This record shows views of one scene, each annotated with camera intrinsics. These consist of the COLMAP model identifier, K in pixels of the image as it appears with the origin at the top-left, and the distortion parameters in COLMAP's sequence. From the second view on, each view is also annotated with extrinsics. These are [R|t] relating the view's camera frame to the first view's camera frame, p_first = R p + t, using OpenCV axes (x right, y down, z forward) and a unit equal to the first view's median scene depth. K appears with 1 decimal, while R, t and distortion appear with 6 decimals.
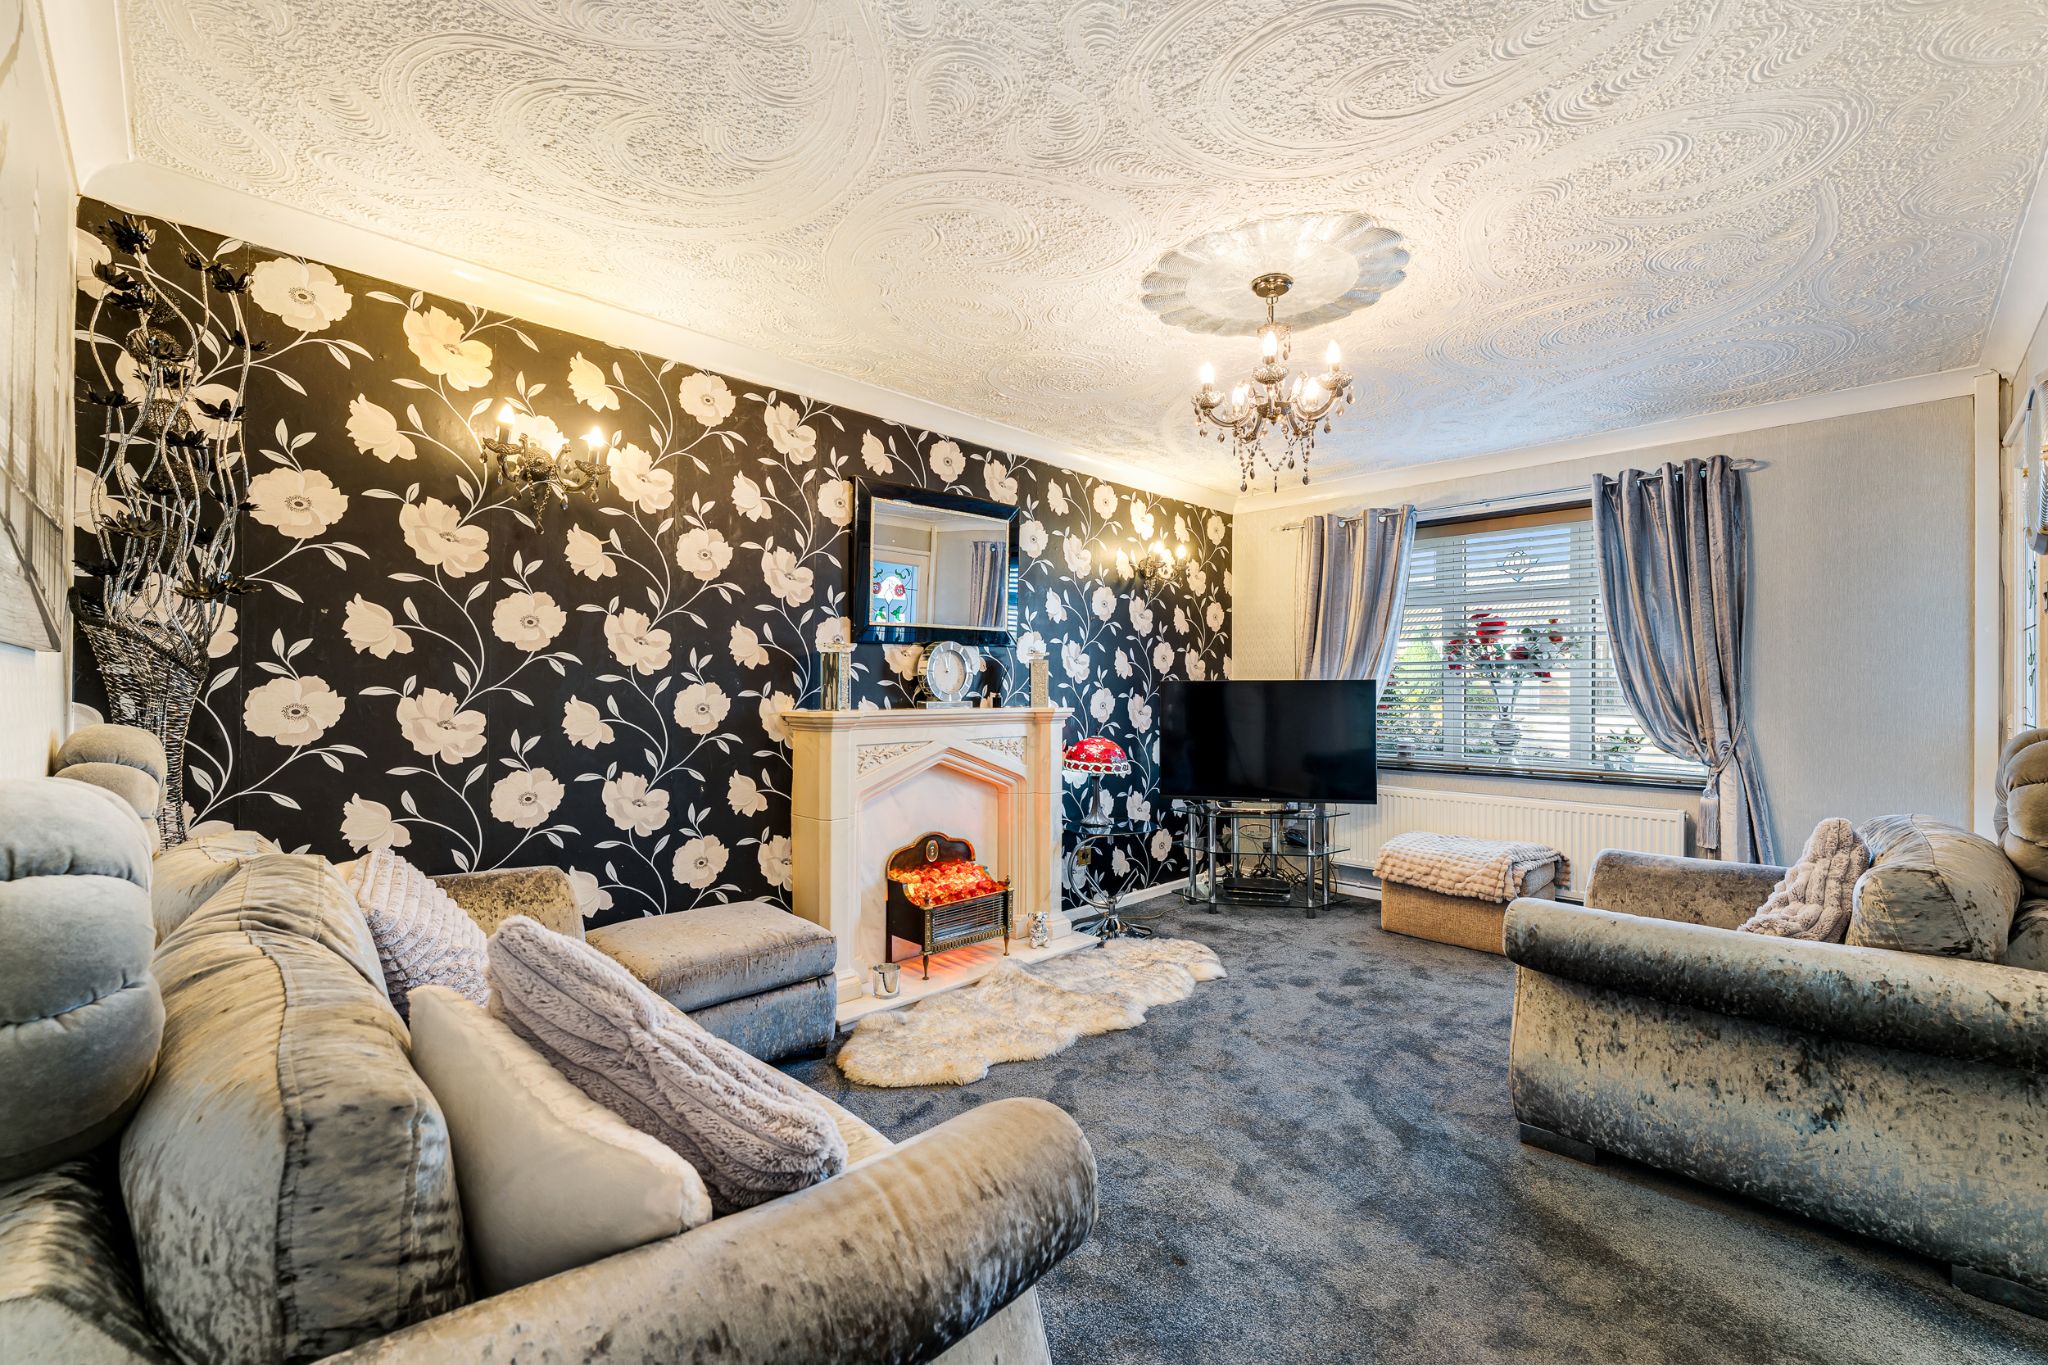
lens RADIAL K [[848.2, 0, 1016.6], [0, 848.2, 673.9], [0, 0, 1]] dist [-0.000598, -0.000046]
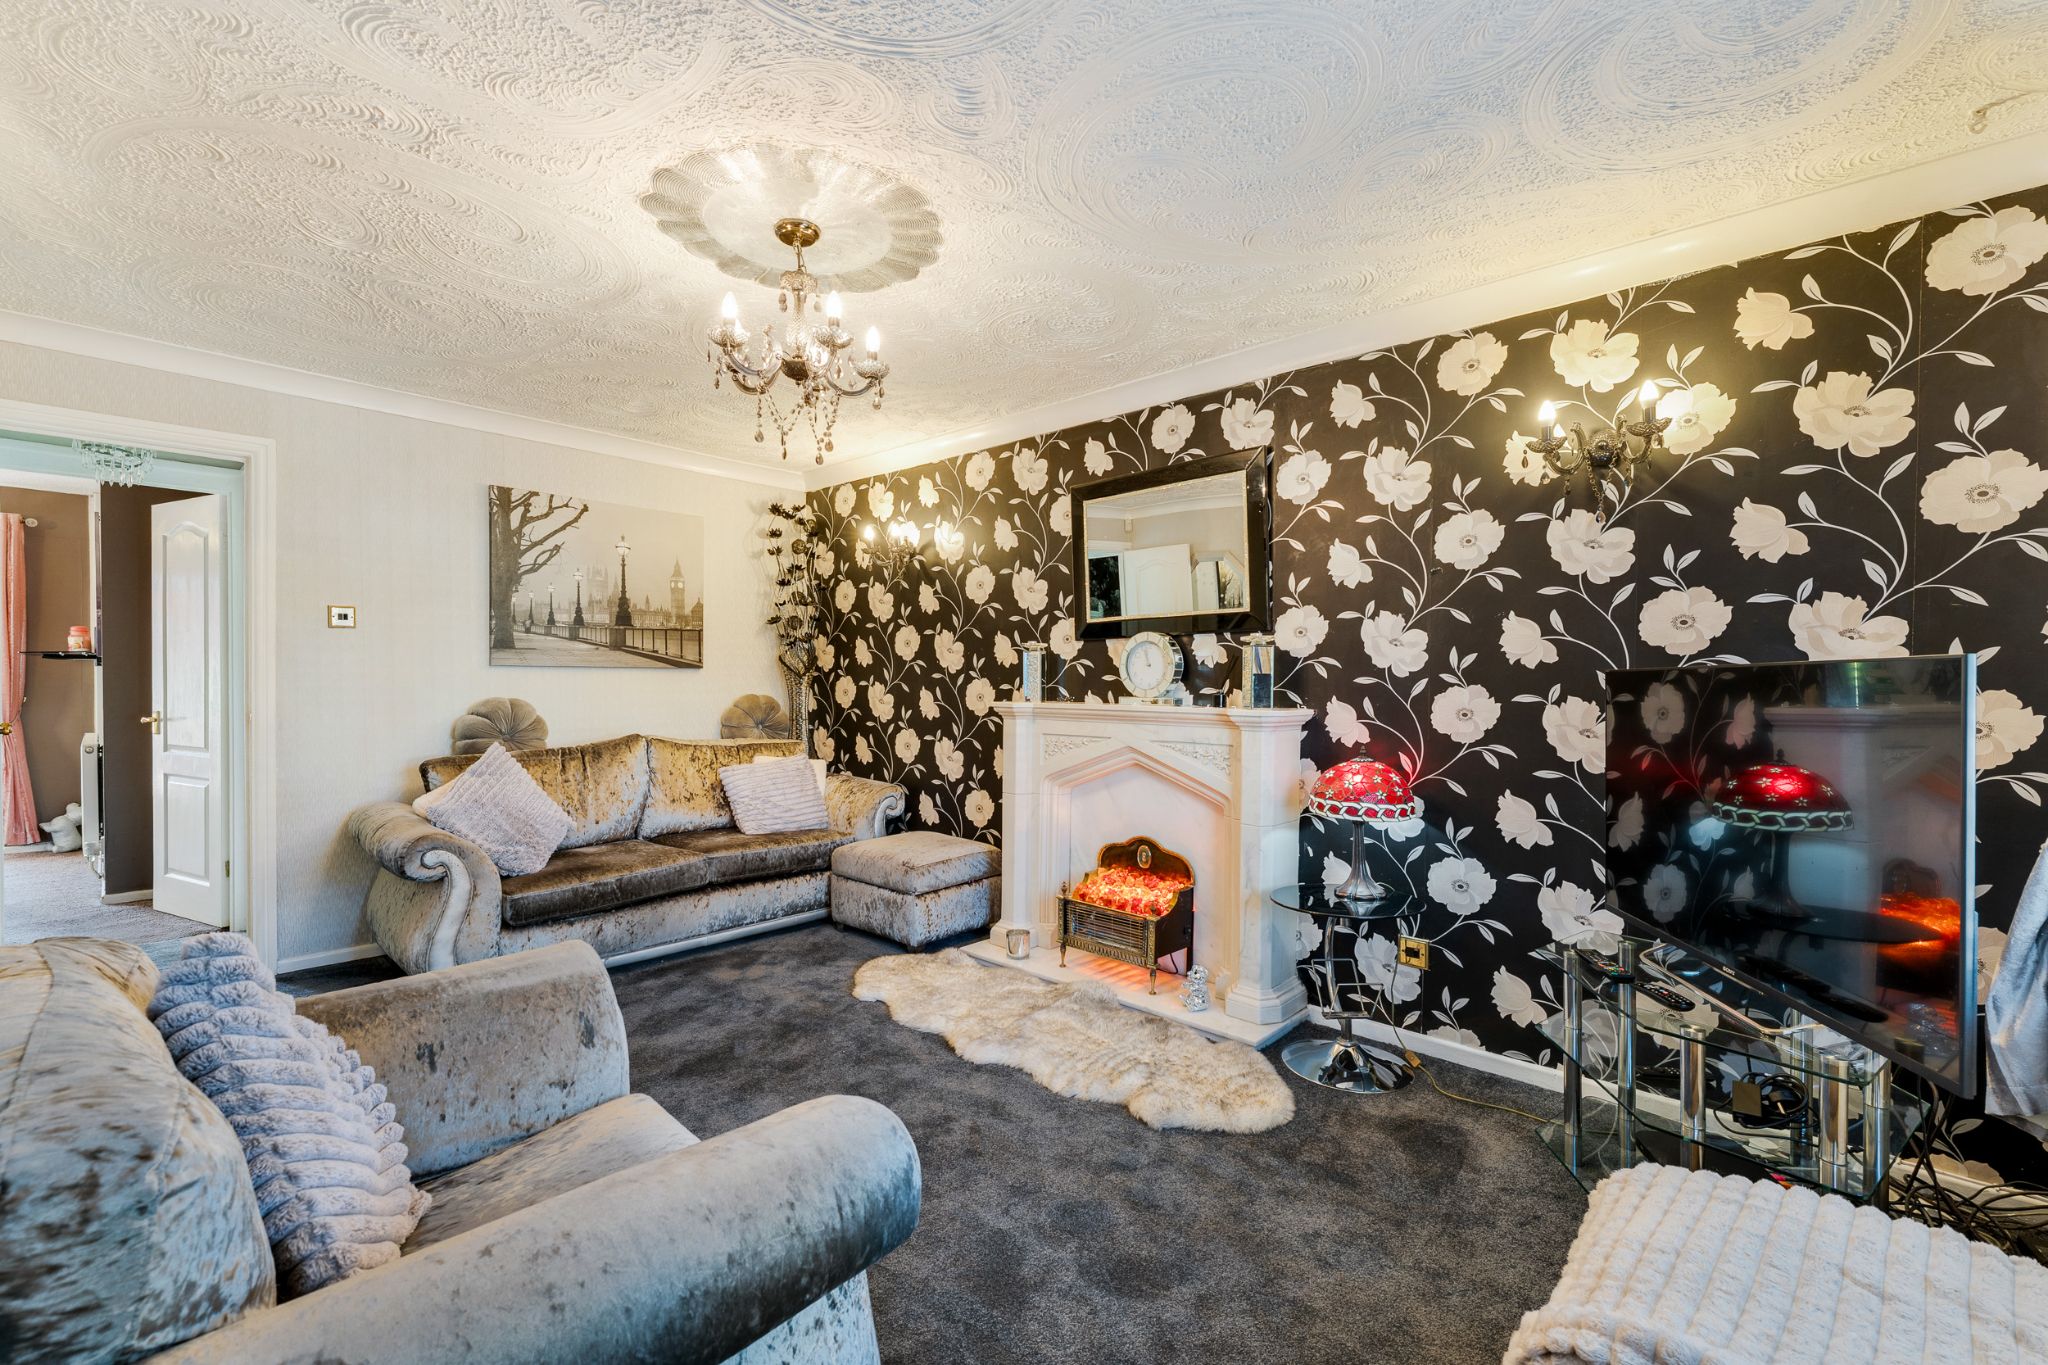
lens RADIAL K [[848.2, 0, 1016.8], [0, 848.2, 691.7], [0, 0, 1]] dist [-0.000598, -0.000046]
pose [[0.052722, 0.001802, -0.998608, 0.857978], [0.002038, 0.999996, 0.001912, 0.025158], [0.998607, -0.002136, 0.052718, 0.841381]]
